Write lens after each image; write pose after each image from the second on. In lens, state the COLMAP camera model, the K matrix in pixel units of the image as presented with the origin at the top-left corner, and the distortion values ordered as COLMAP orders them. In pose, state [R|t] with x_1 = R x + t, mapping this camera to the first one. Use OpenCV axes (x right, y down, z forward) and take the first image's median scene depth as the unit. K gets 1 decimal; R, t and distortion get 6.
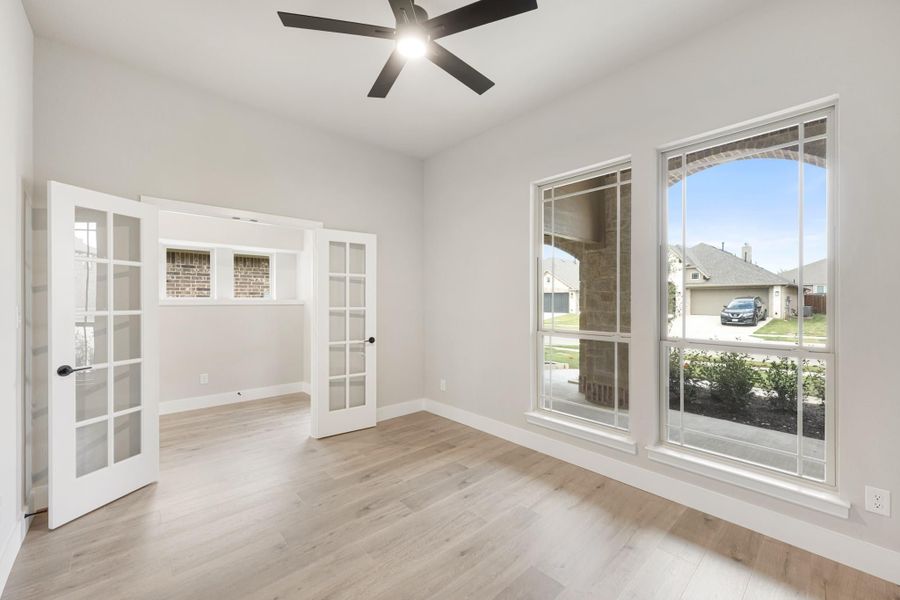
lens RADIAL K [[363.2, 0, 453.4], [0, 363.2, 300.9], [0, 0, 1]] dist [0.000659, 0.000174]
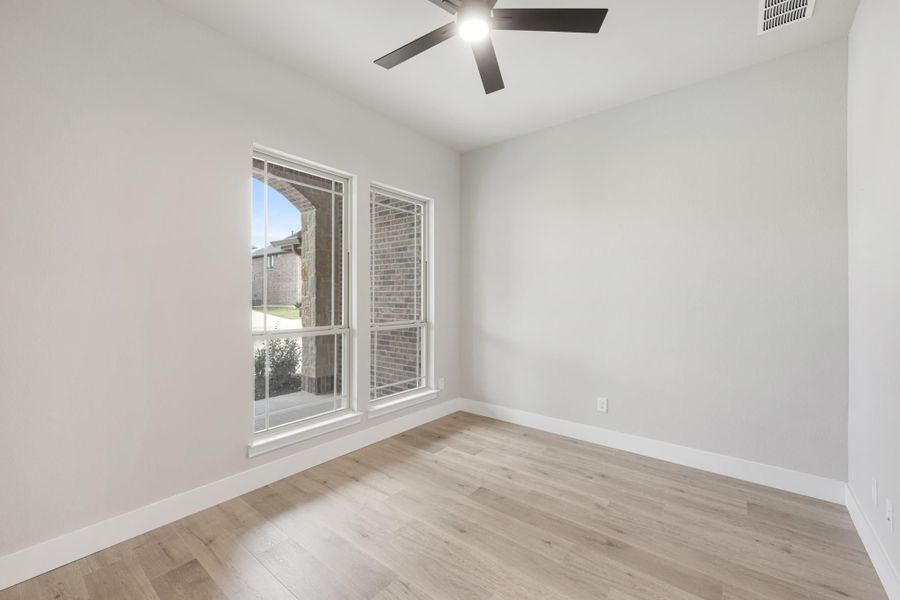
lens RADIAL K [[363.2, 0, 452.6], [0, 363.2, 294.1], [0, 0, 1]] dist [0.000659, 0.000174]
pose [[-0.143151, 0.004009, 0.989693, -0.697018], [0.004316, 0.999985, -0.003426, -0.003480], [-0.989691, 0.003781, -0.143166, 0.792464]]
